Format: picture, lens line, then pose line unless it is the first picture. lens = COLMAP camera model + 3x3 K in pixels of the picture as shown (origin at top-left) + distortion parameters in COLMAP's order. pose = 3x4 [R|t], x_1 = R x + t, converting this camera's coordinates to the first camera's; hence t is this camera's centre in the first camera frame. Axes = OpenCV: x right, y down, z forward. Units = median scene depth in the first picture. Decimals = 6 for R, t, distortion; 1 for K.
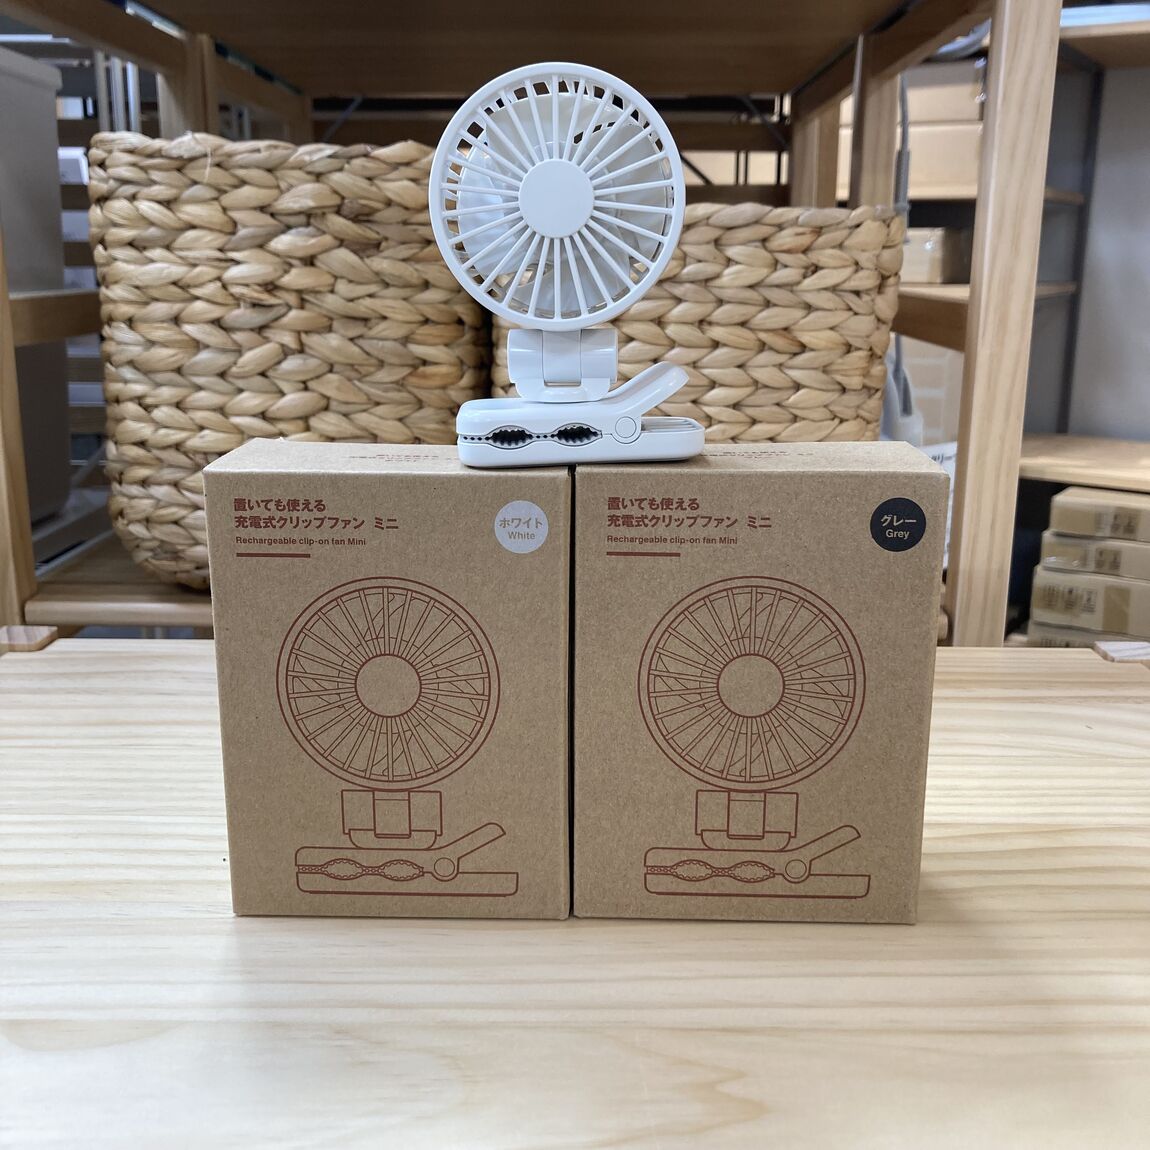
lens RADIAL K [[1281.5, 0, 567.5], [0, 1281.5, 568.5], [0, 0, 1]] dist [-0.005789, 0.000000]
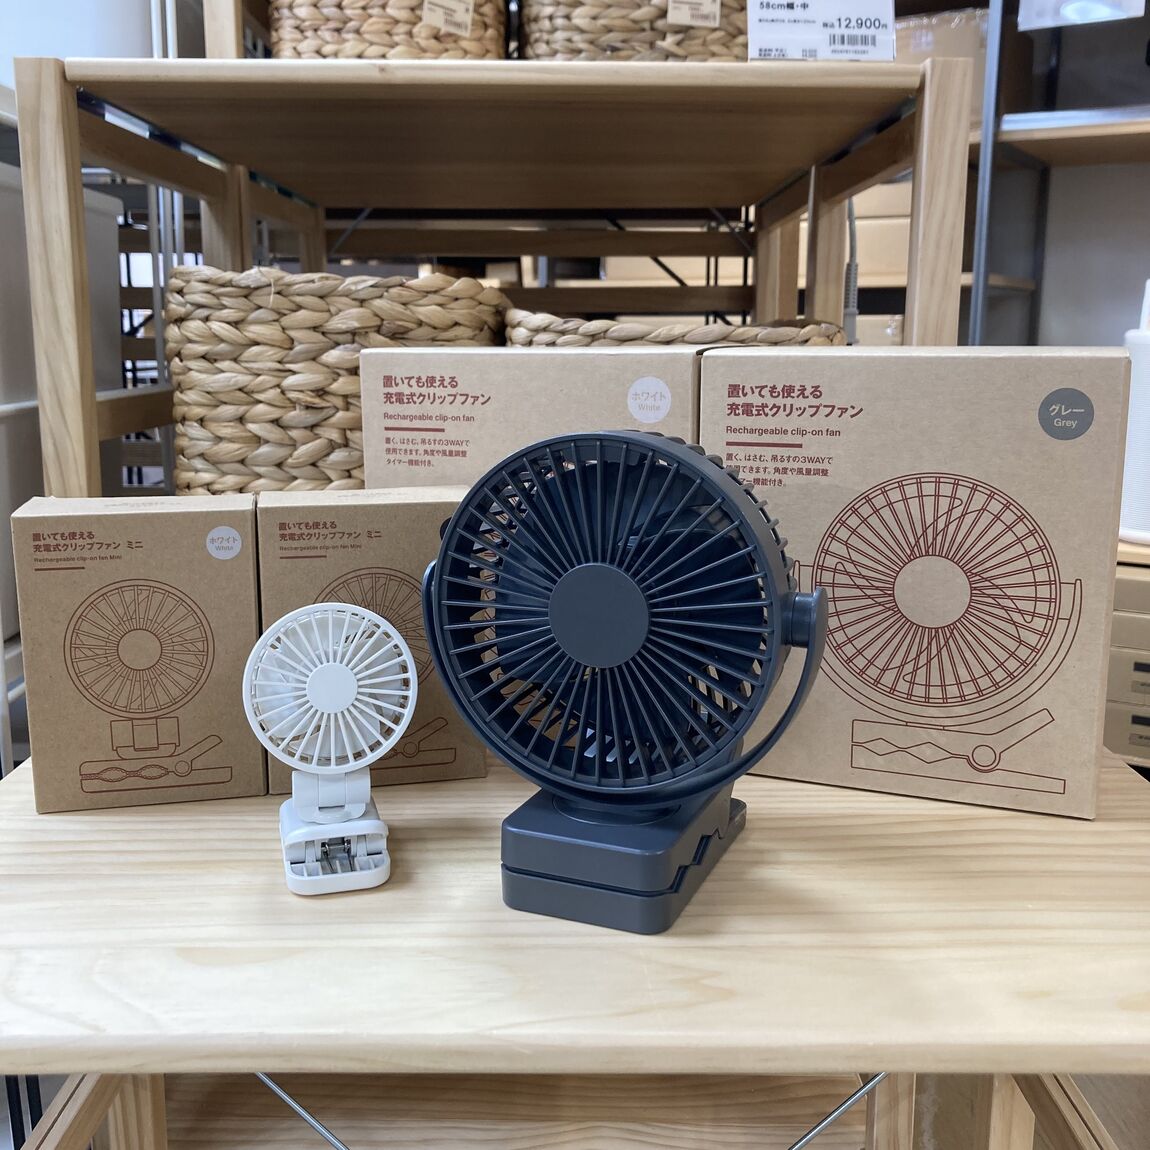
lens RADIAL K [[1281.5, 0, 574.4], [0, 1281.5, 587.2], [0, 0, 1]] dist [-0.005789, 0.000000]
pose [[0.999695, -0.007373, 0.023580, -0.023727], [0.008384, 0.999036, -0.043097, 0.016545], [-0.023239, 0.043281, 0.998793, -0.196676]]
